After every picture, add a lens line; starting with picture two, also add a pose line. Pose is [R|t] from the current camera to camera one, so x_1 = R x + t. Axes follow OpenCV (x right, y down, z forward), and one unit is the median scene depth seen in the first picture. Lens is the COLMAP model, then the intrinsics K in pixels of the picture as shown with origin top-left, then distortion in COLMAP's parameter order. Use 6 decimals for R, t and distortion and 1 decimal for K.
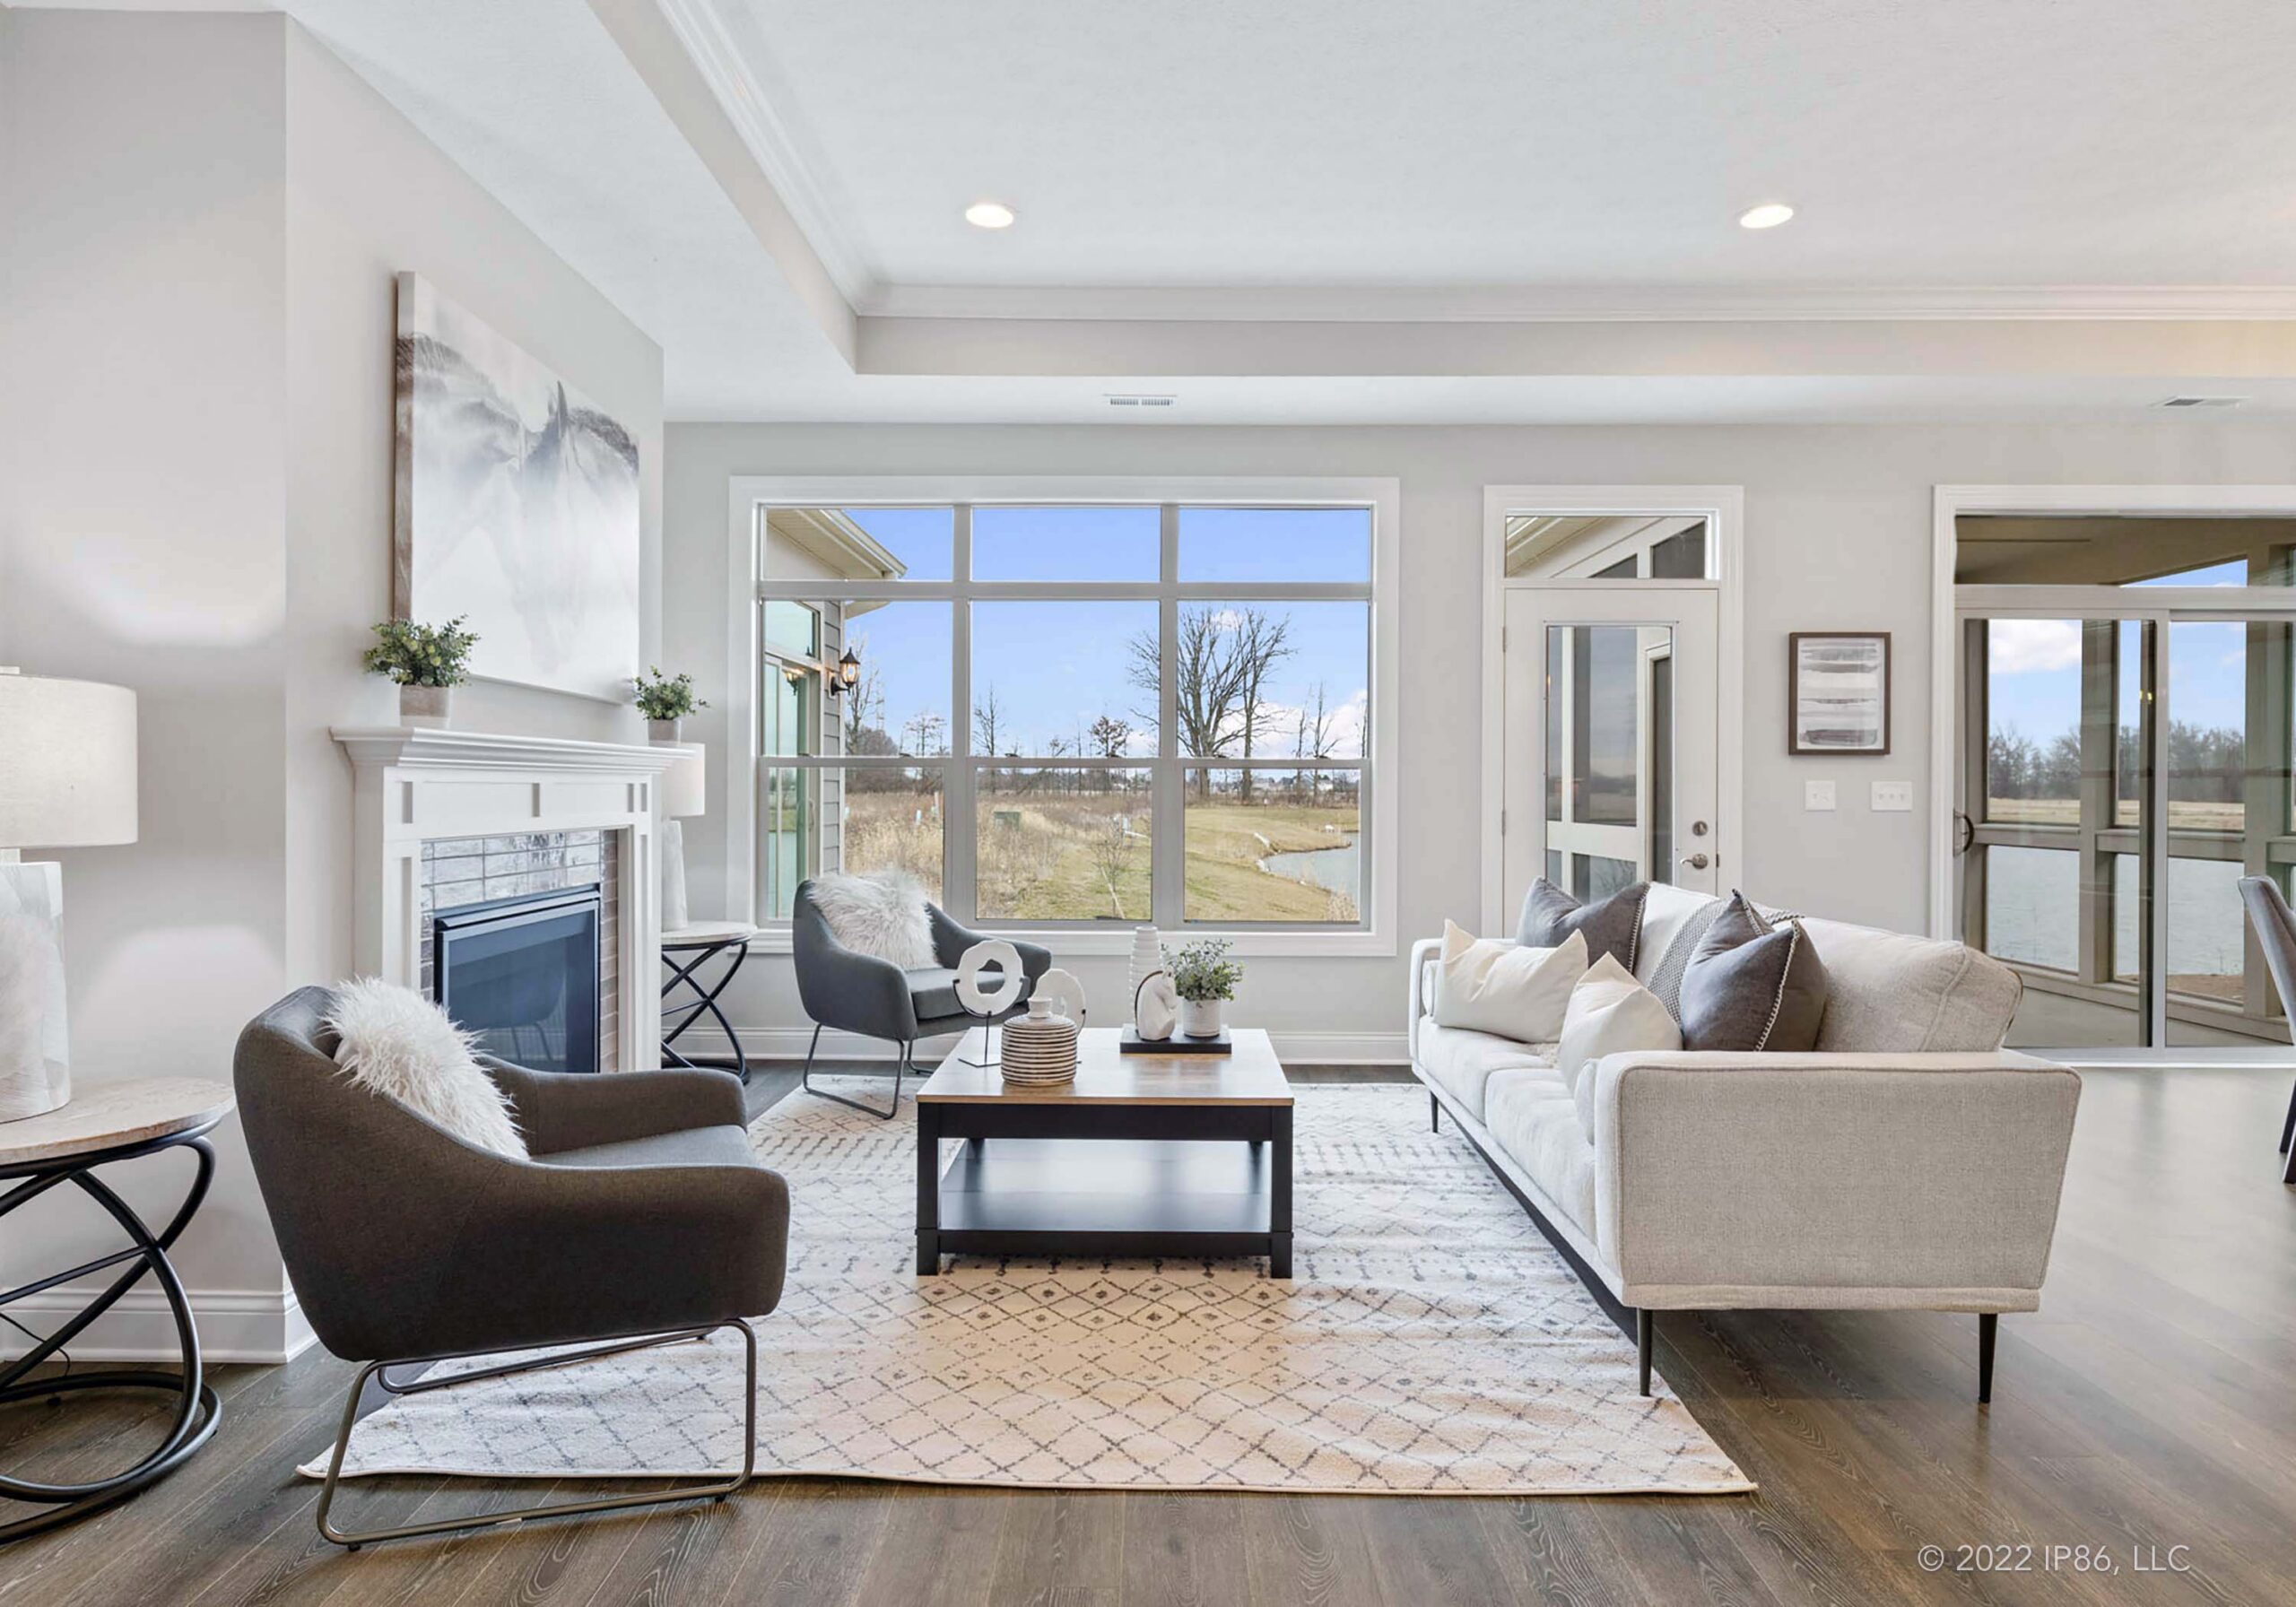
lens RADIAL K [[1326.5, 0, 1168.0], [0, 1326.5, 783.2], [0, 0, 1]] dist [0.002112, 0.004663]
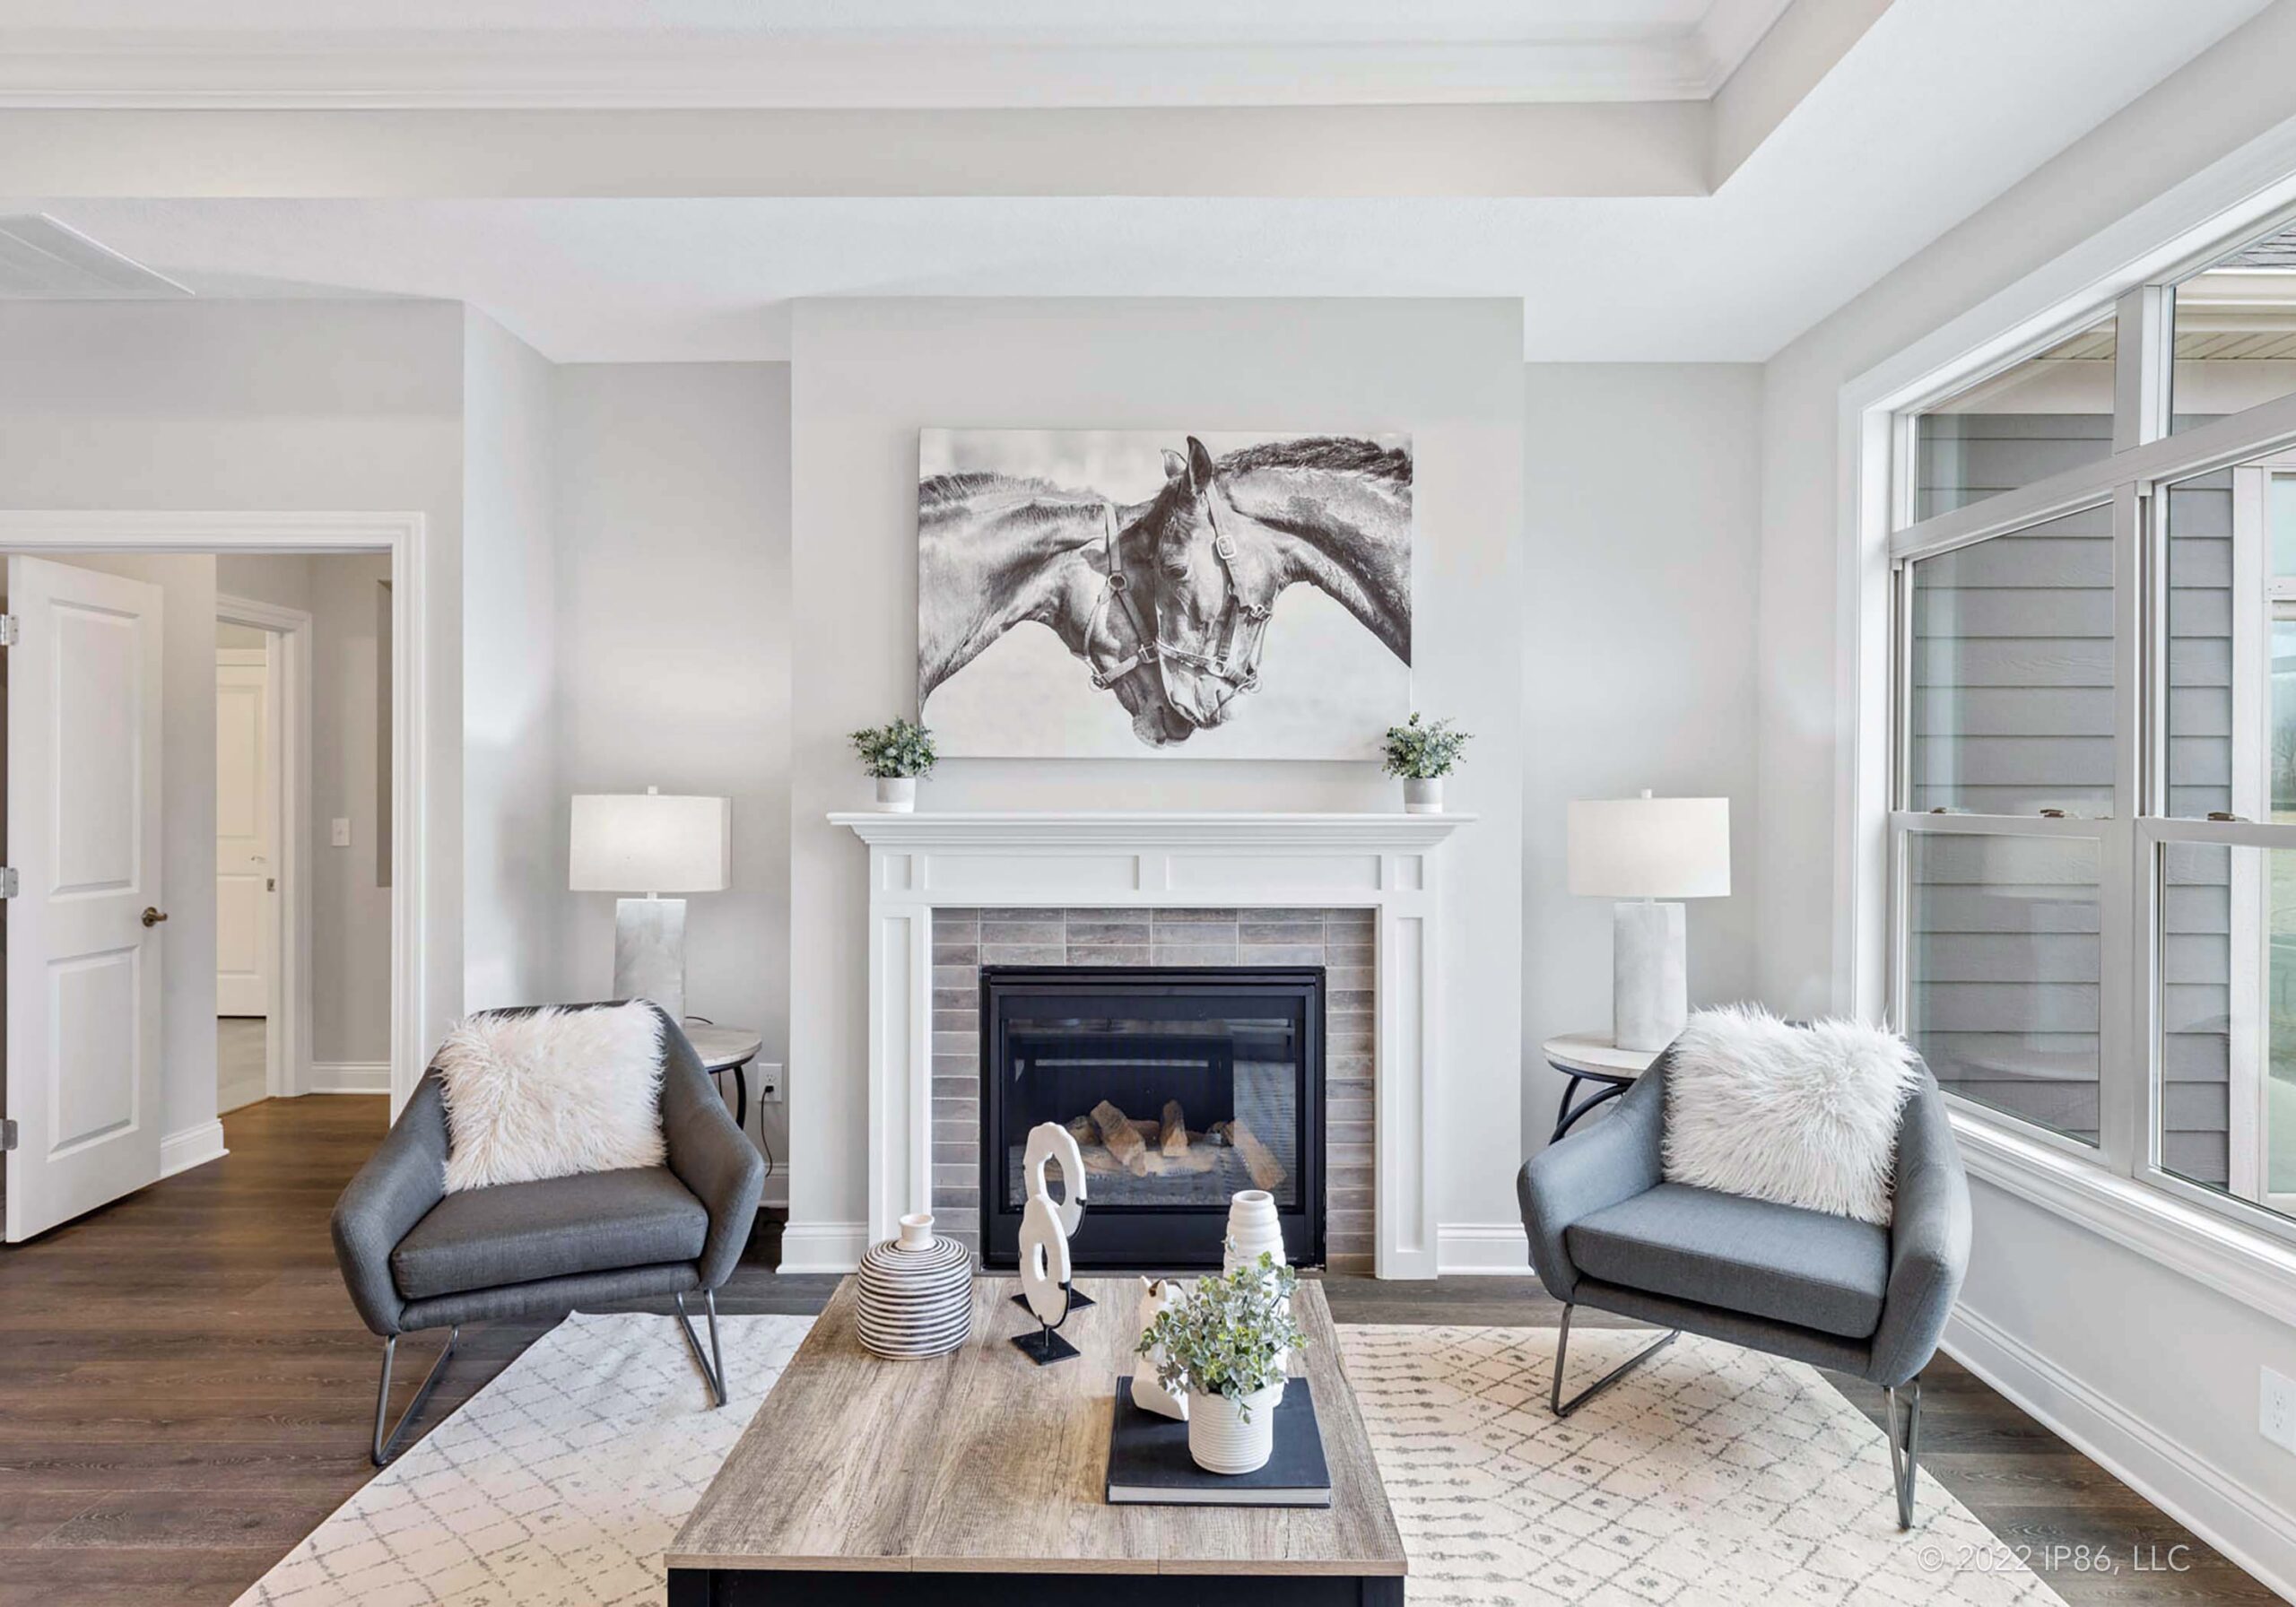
lens RADIAL K [[1326.5, 0, 1132.4], [0, 1326.5, 808.8], [0, 0, 1]] dist [0.002112, 0.004663]
pose [[-0.014683, 0.001934, -0.999890, 0.502498], [0.003878, 0.999991, 0.001877, -0.036749], [0.999885, -0.003850, -0.014691, 0.981353]]
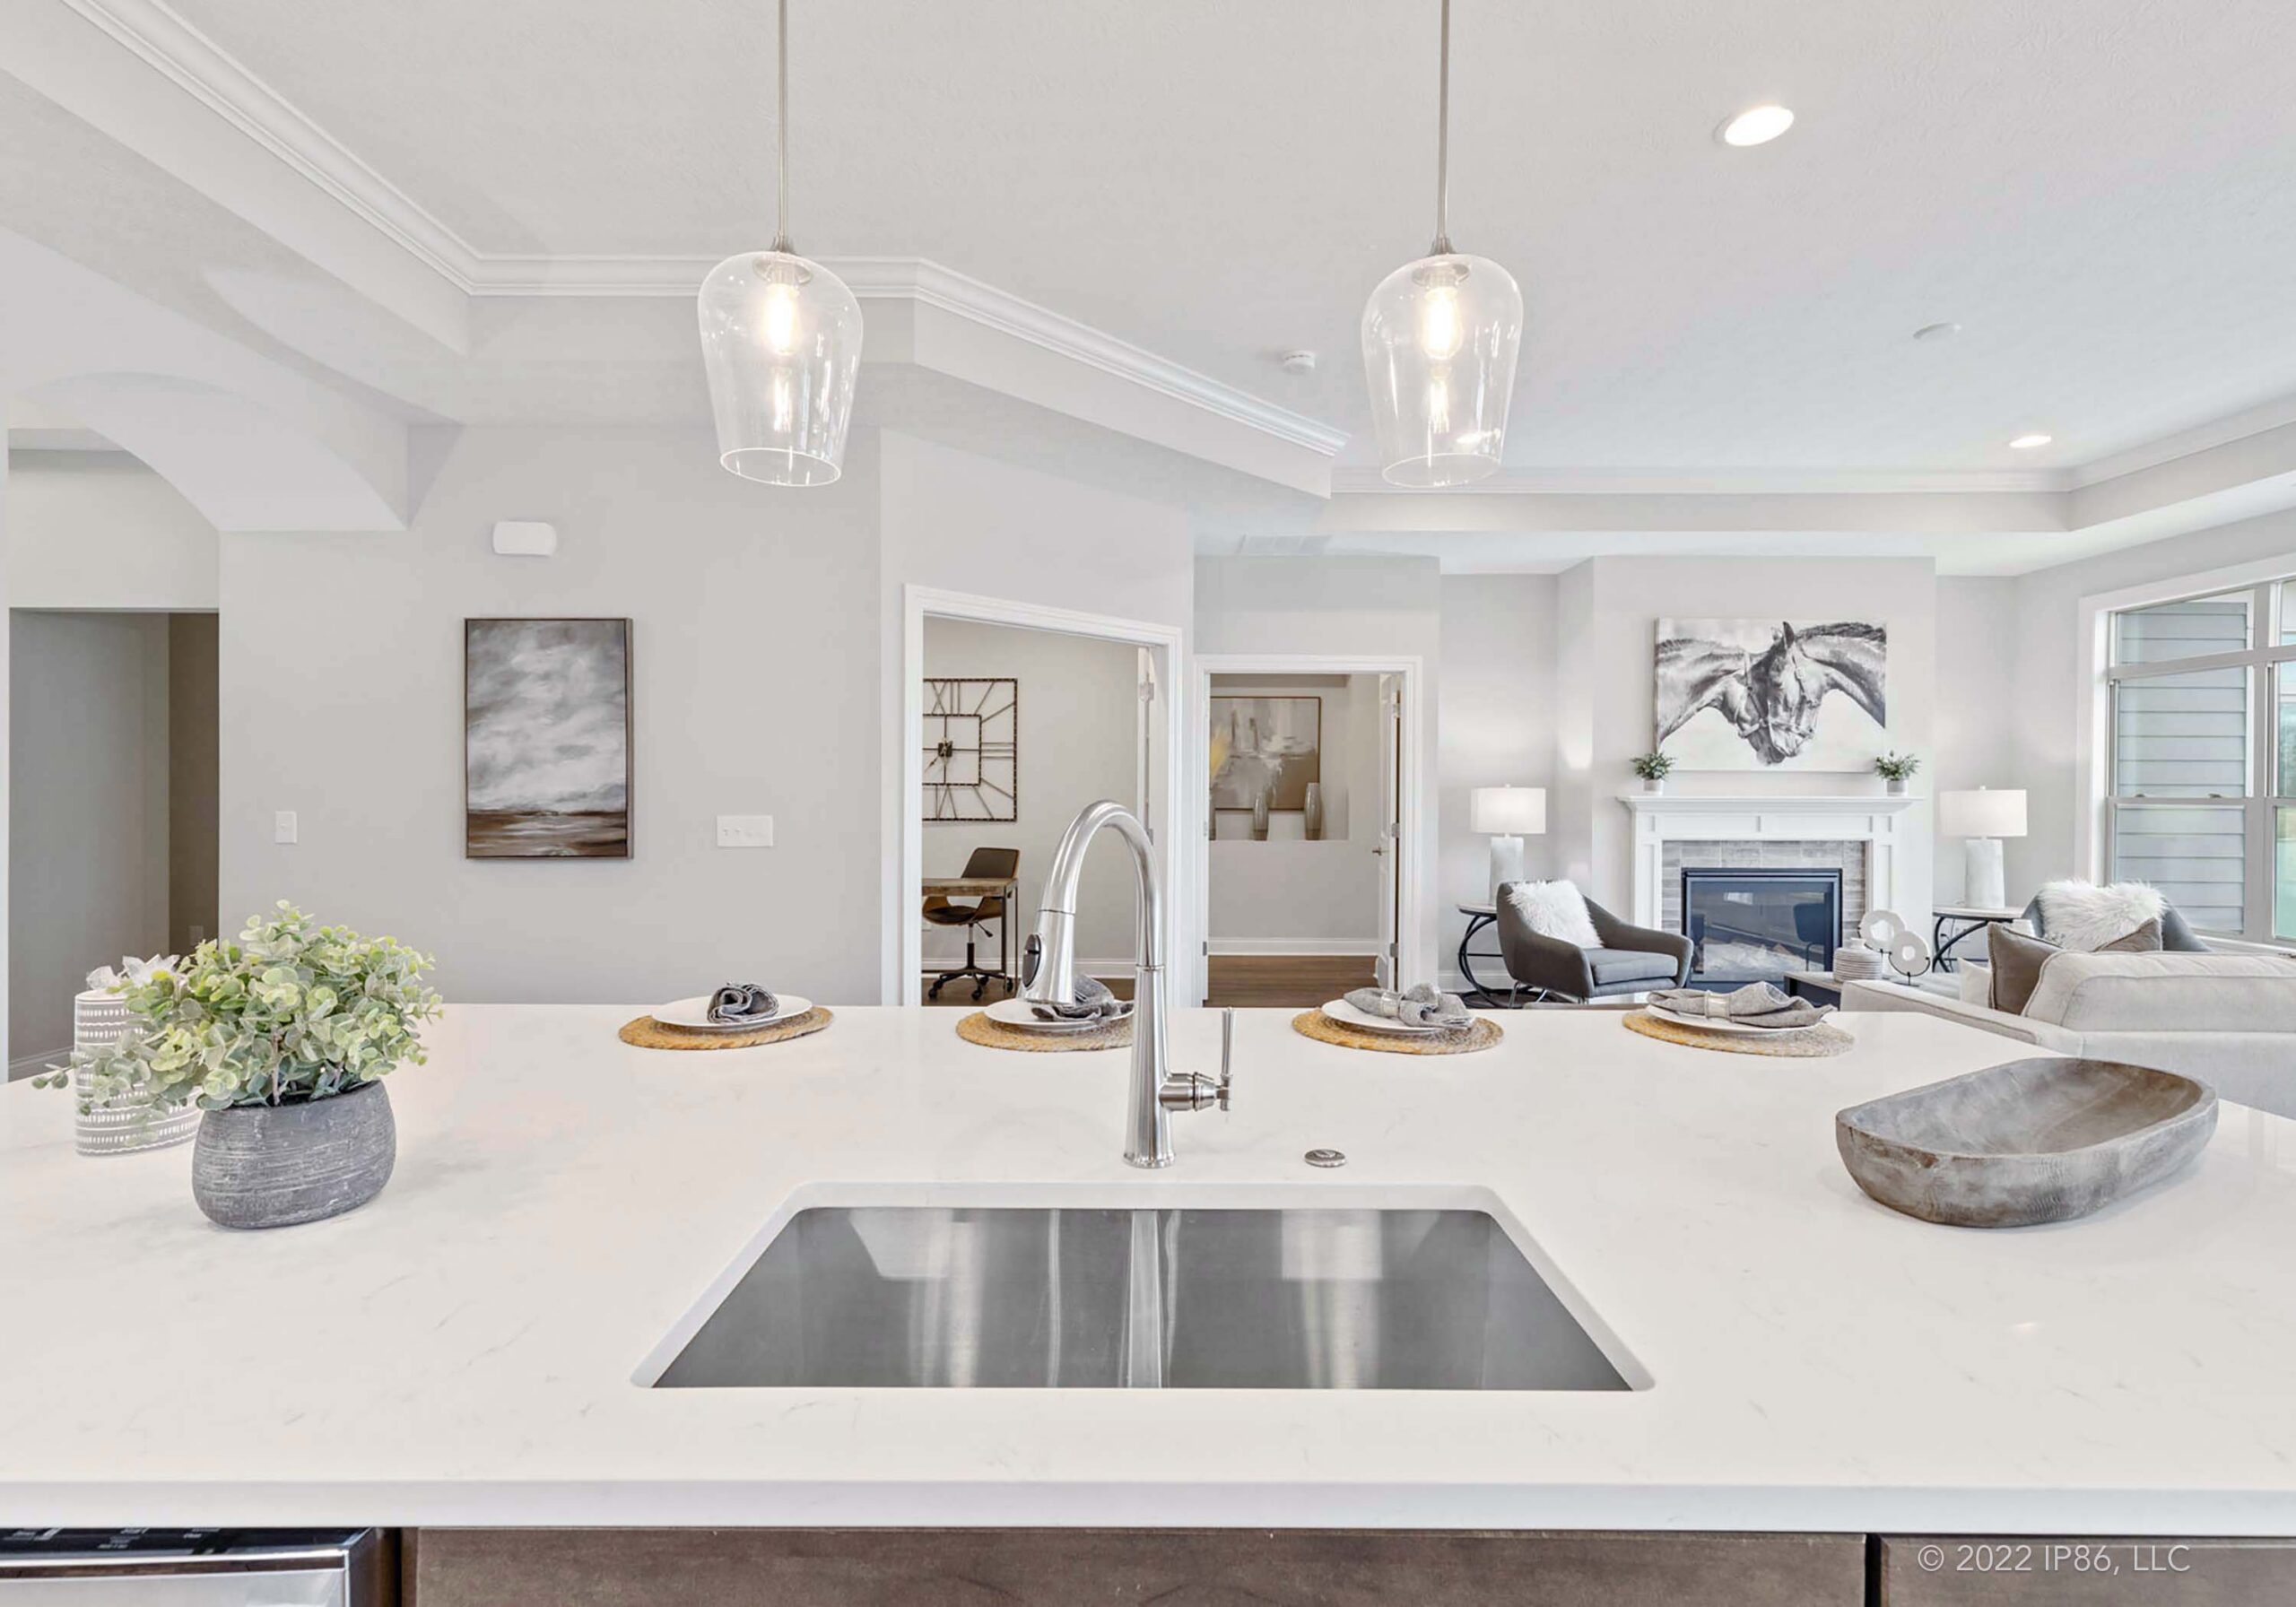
lens RADIAL K [[1076.9, 0, 1154.3], [0, 1076.9, 809.6], [0, 0, 1]] dist [0.007025, -0.001634]
pose [[-0.005384, 0.003431, -0.999980, 1.236748], [0.002288, 0.999992, 0.003418, -0.019027], [0.999983, -0.002269, -0.005391, 0.029882]]
